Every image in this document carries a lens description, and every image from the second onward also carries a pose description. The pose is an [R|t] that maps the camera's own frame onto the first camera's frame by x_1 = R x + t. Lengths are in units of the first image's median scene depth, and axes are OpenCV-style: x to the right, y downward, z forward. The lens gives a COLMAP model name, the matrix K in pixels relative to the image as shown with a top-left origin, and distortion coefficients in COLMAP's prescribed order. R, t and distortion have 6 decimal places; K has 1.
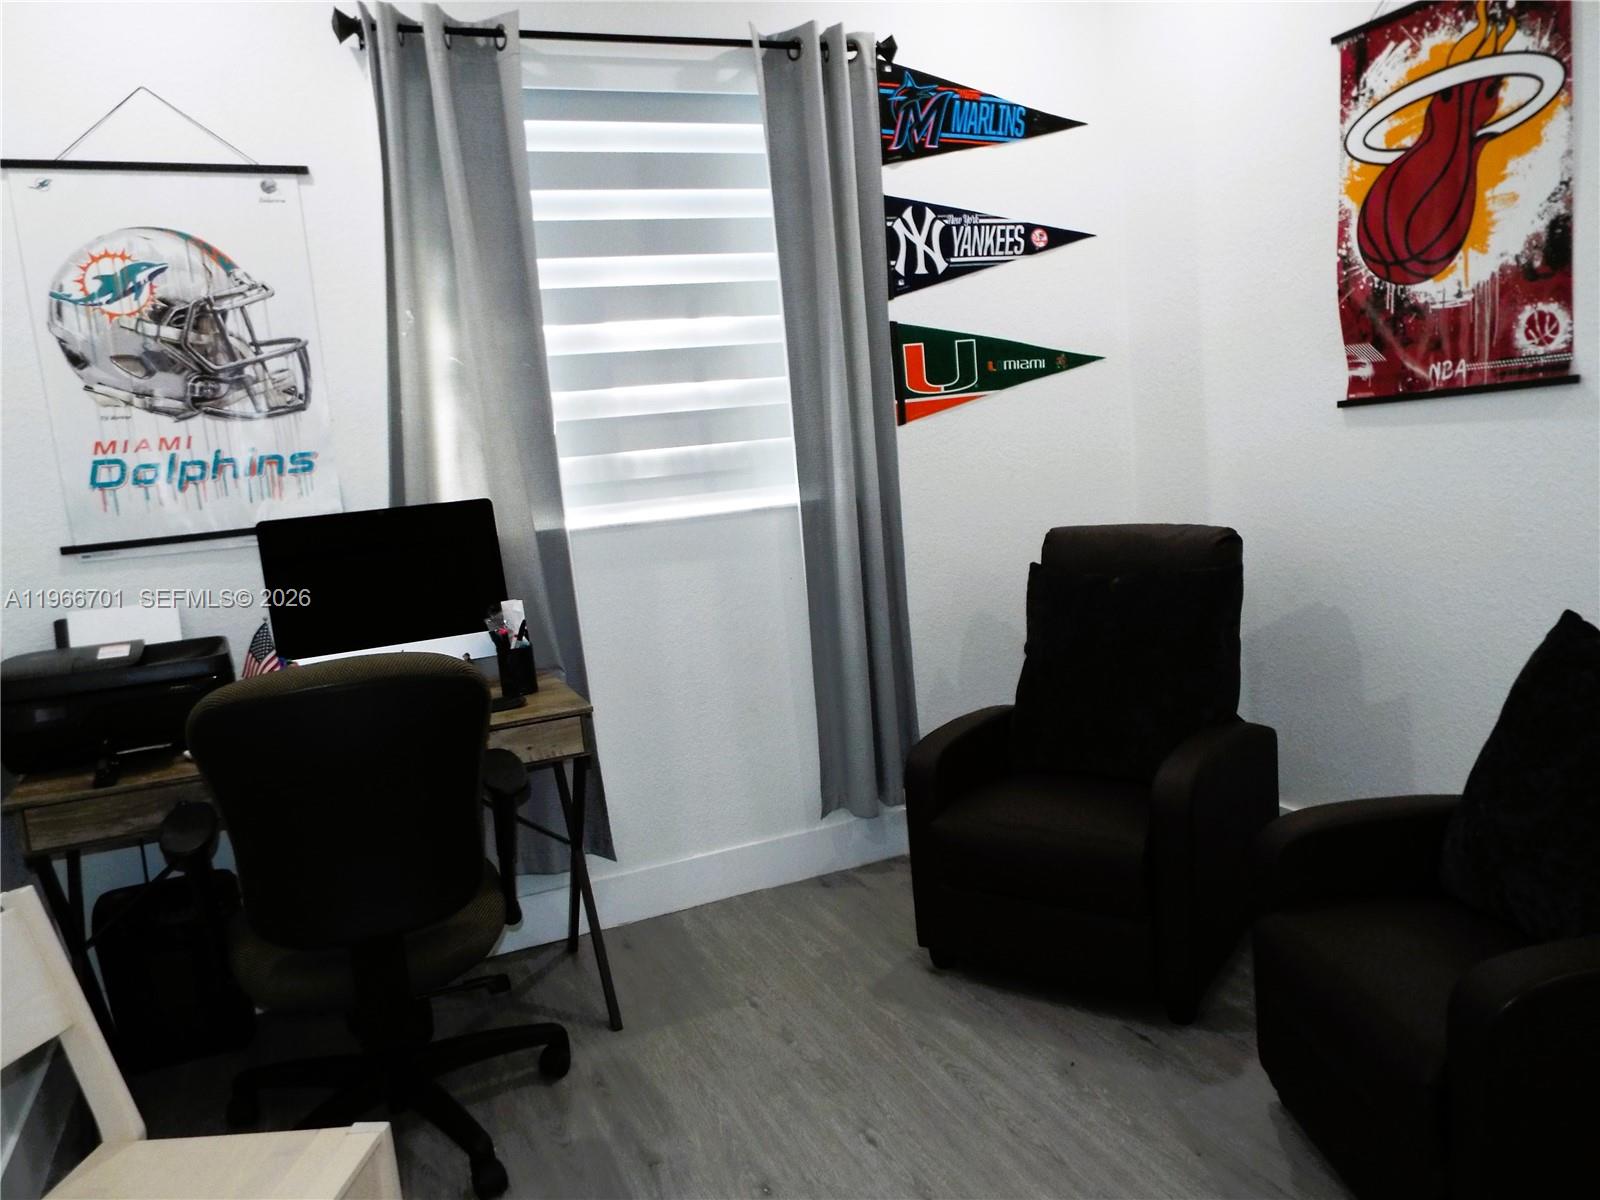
lens RADIAL K [[1259.0, 0, 801.2], [0, 1259.0, 603.3], [0, 0, 1]] dist [0.012909, 0.024557]
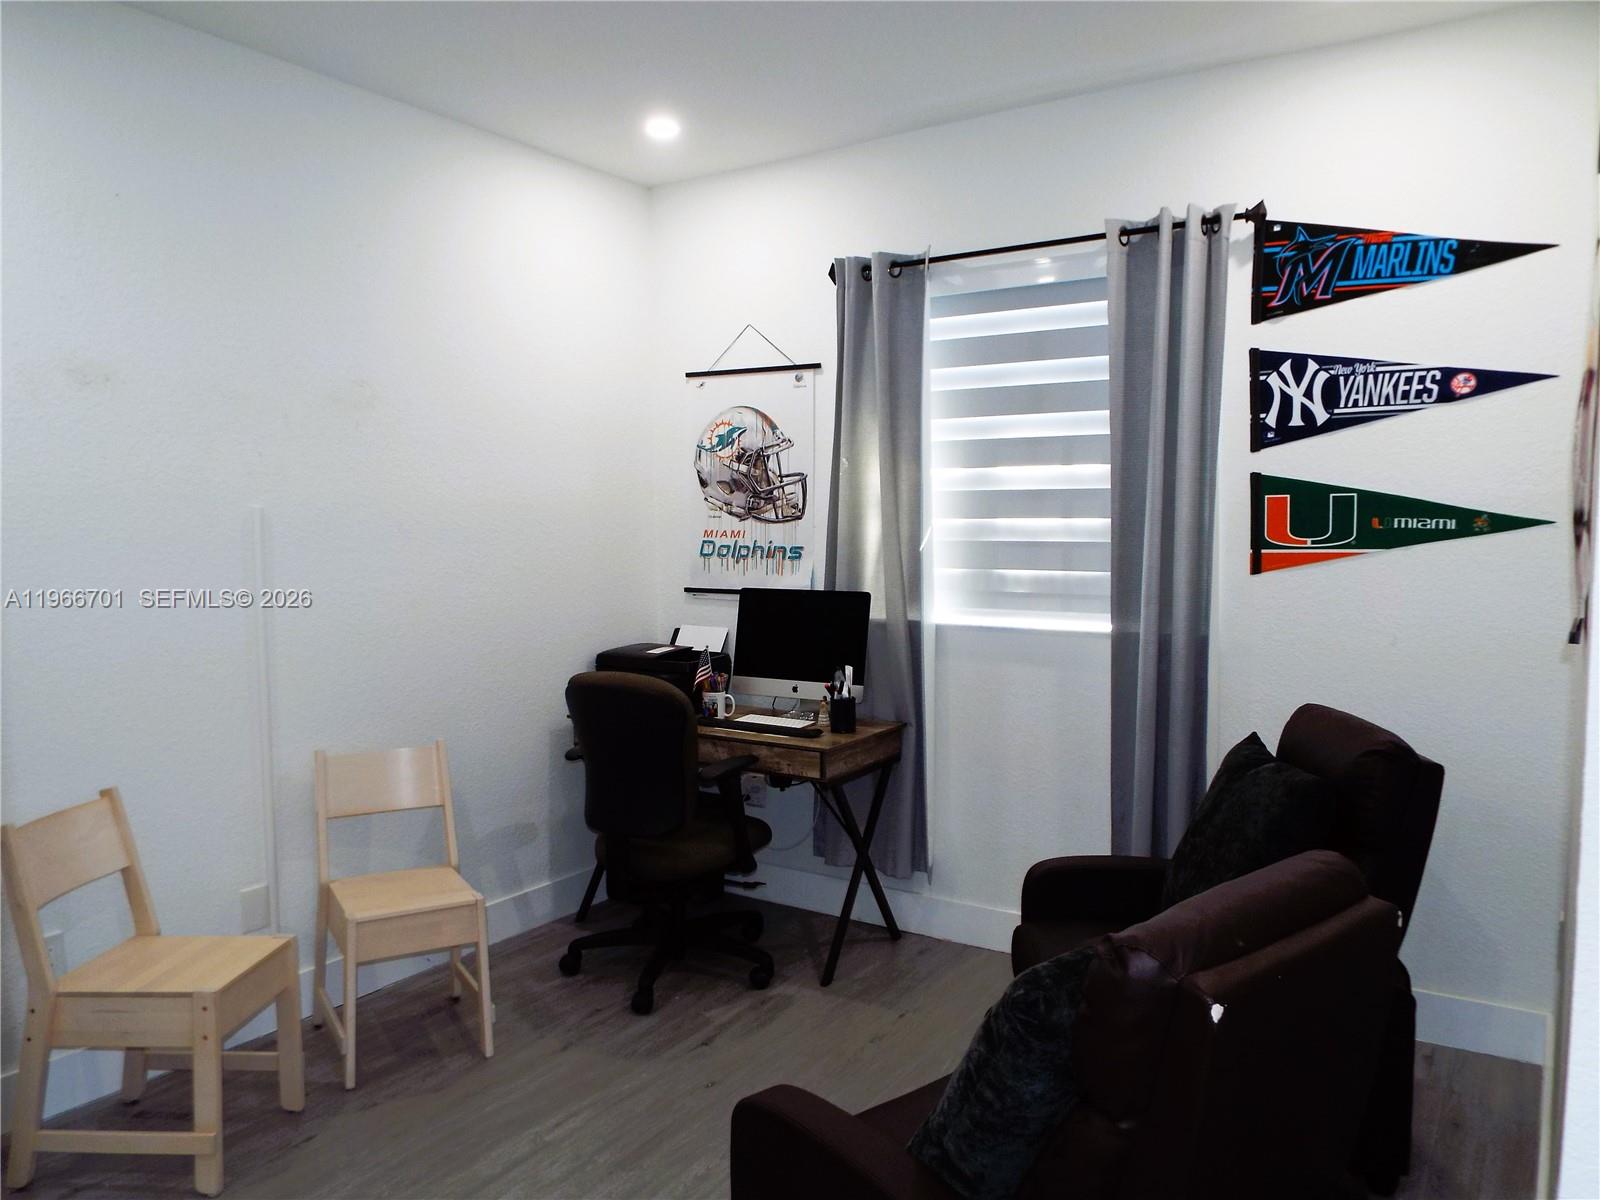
lens RADIAL K [[1259.0, 0, 804.6], [0, 1259.0, 607.3], [0, 0, 1]] dist [0.012909, 0.024557]
pose [[0.512092, 0.144236, -0.846734, 0.794290], [-0.165568, 0.983888, 0.067466, -0.131245], [0.842822, 0.105643, 0.527722, 0.179499]]
